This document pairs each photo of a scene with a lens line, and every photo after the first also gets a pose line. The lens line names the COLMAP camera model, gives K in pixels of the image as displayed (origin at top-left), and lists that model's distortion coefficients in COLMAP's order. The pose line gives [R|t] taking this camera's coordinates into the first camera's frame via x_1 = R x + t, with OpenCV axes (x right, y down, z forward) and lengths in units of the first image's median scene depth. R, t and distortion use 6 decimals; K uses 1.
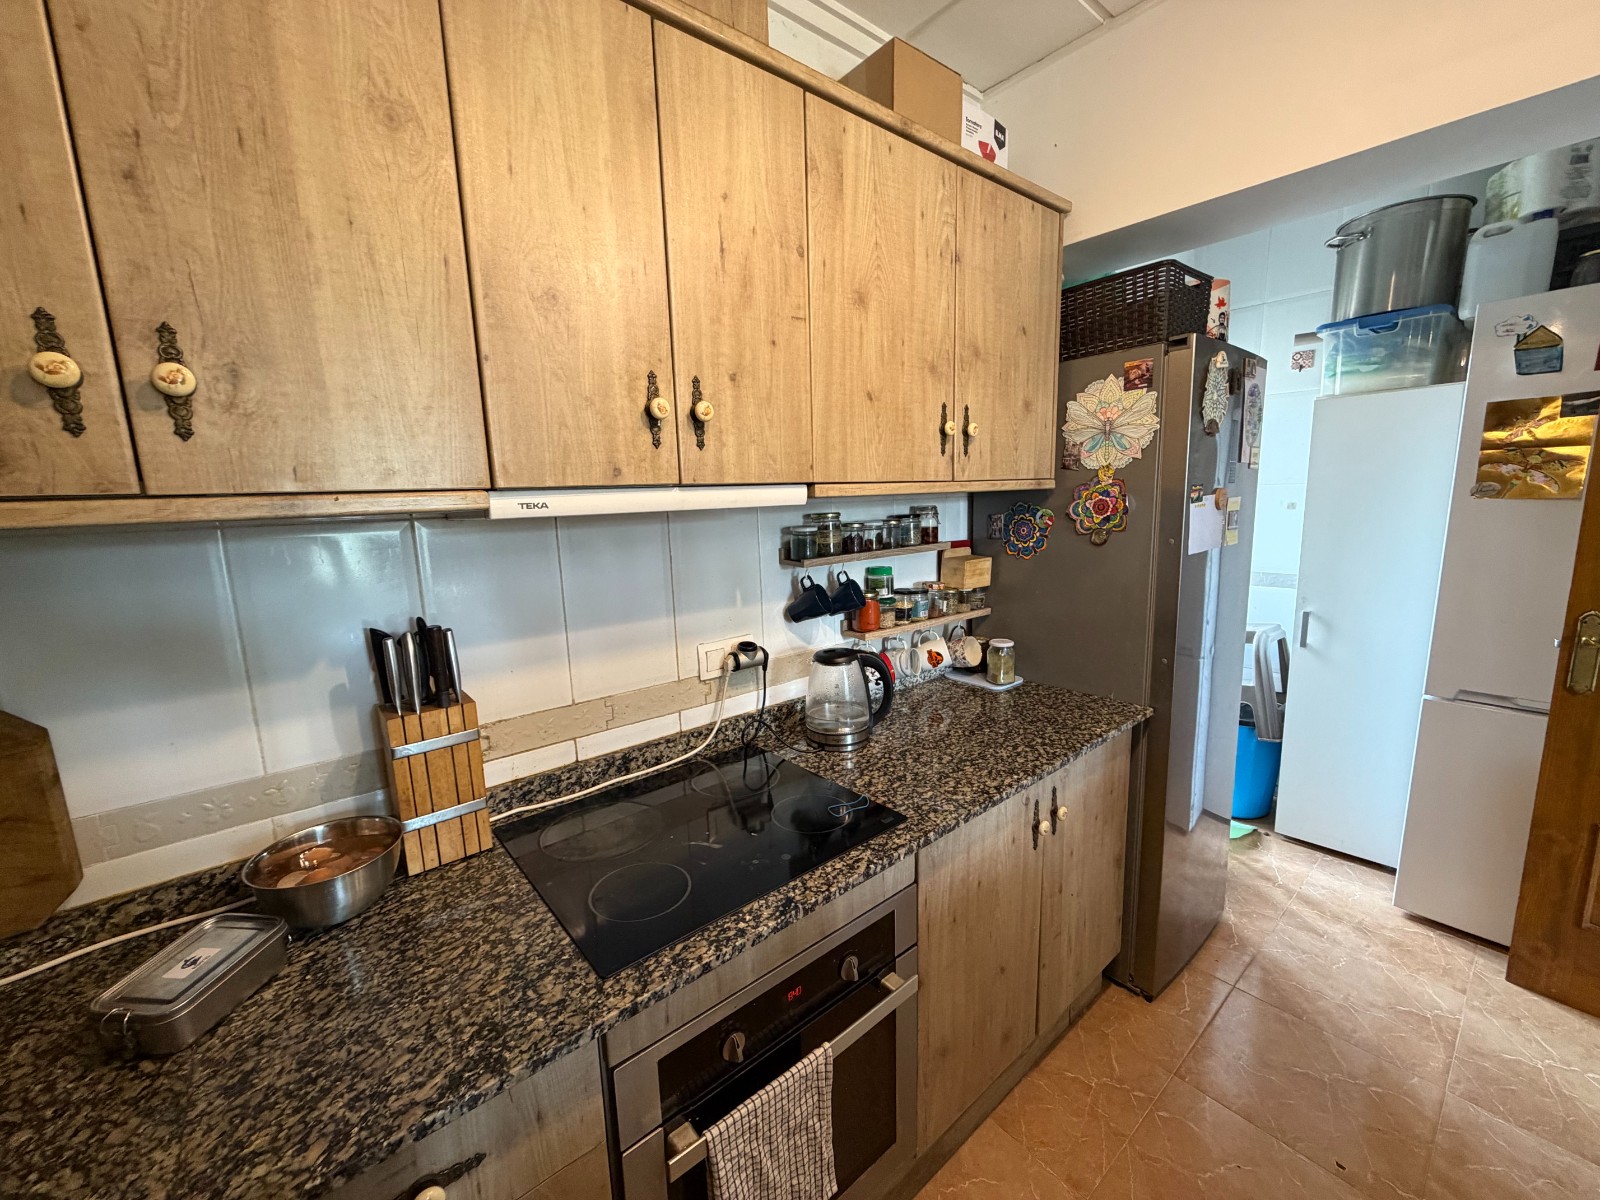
lens RADIAL K [[636.9, 0, 796.5], [0, 636.9, 600.7], [0, 0, 1]] dist [0.000620, -0.000142]
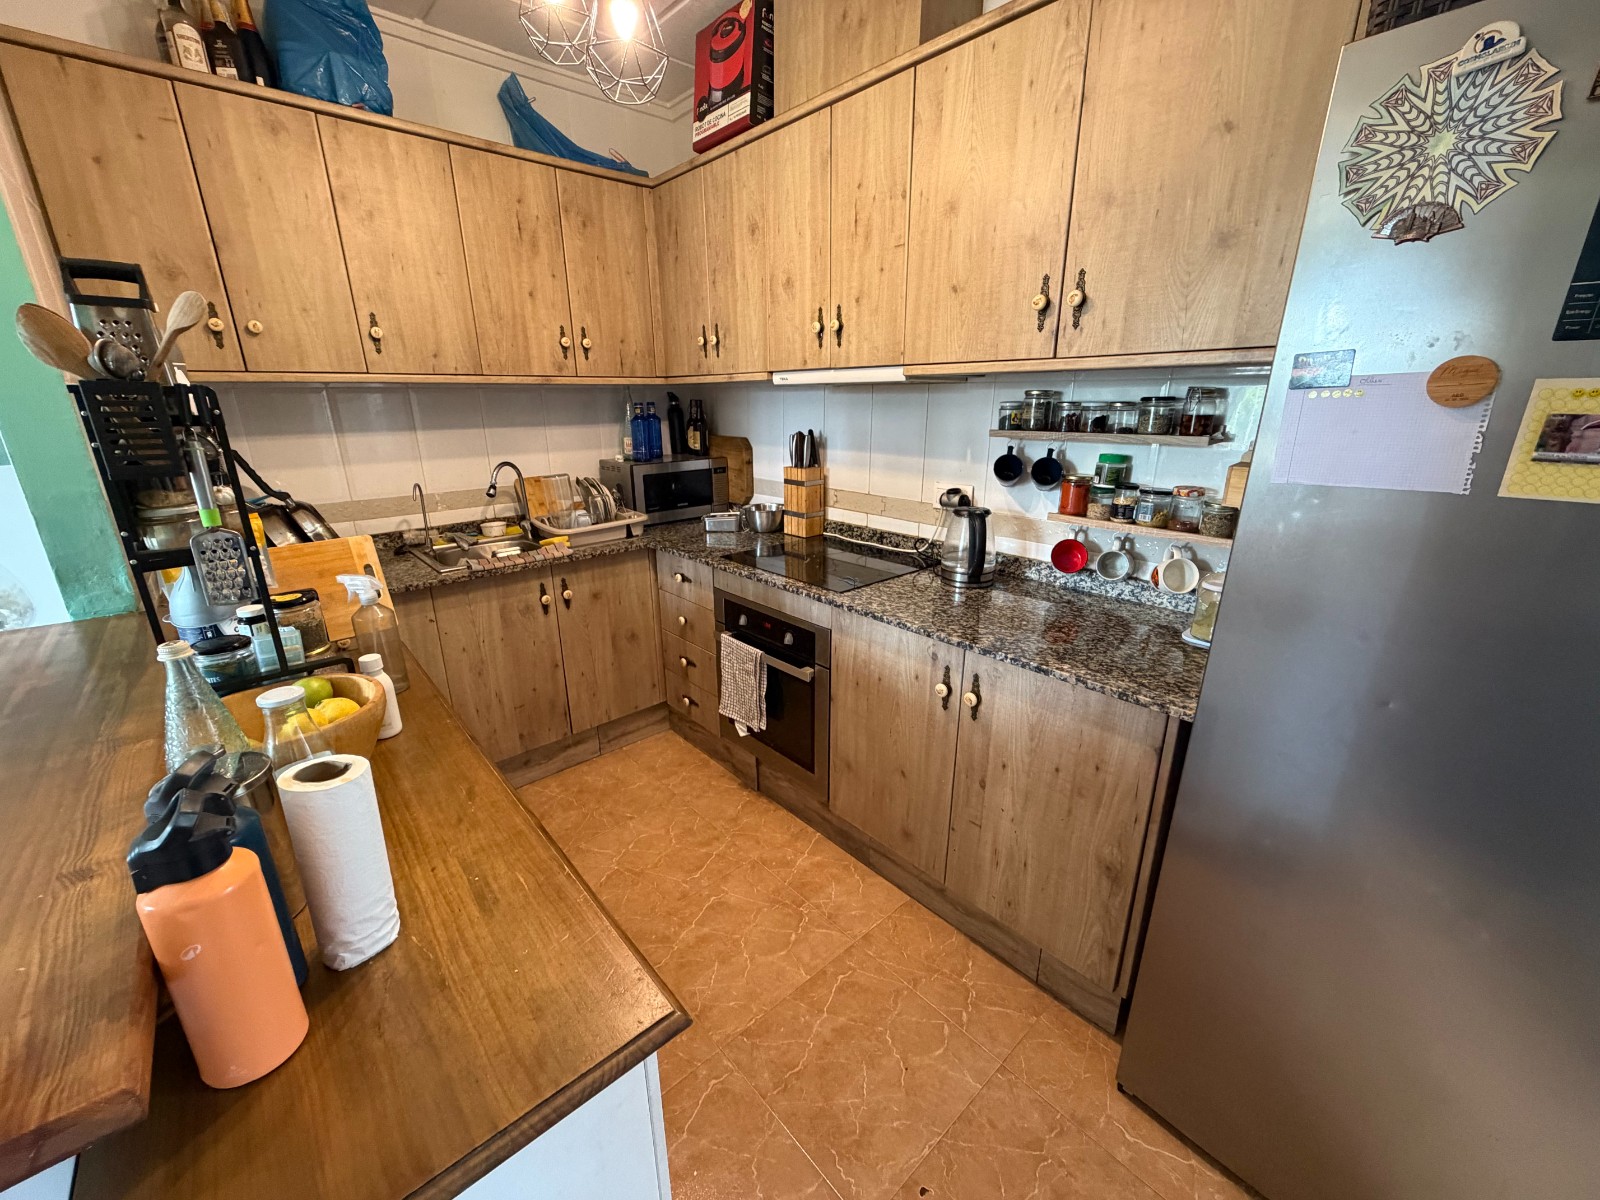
lens RADIAL K [[636.9, 0, 796.5], [0, 636.9, 600.7], [0, 0, 1]] dist [0.000620, -0.000142]
pose [[0.041395, 0.336194, -0.940883, 1.494553], [-0.158872, 0.931924, 0.326003, -0.117318], [0.986431, 0.135985, 0.091989, 0.689481]]
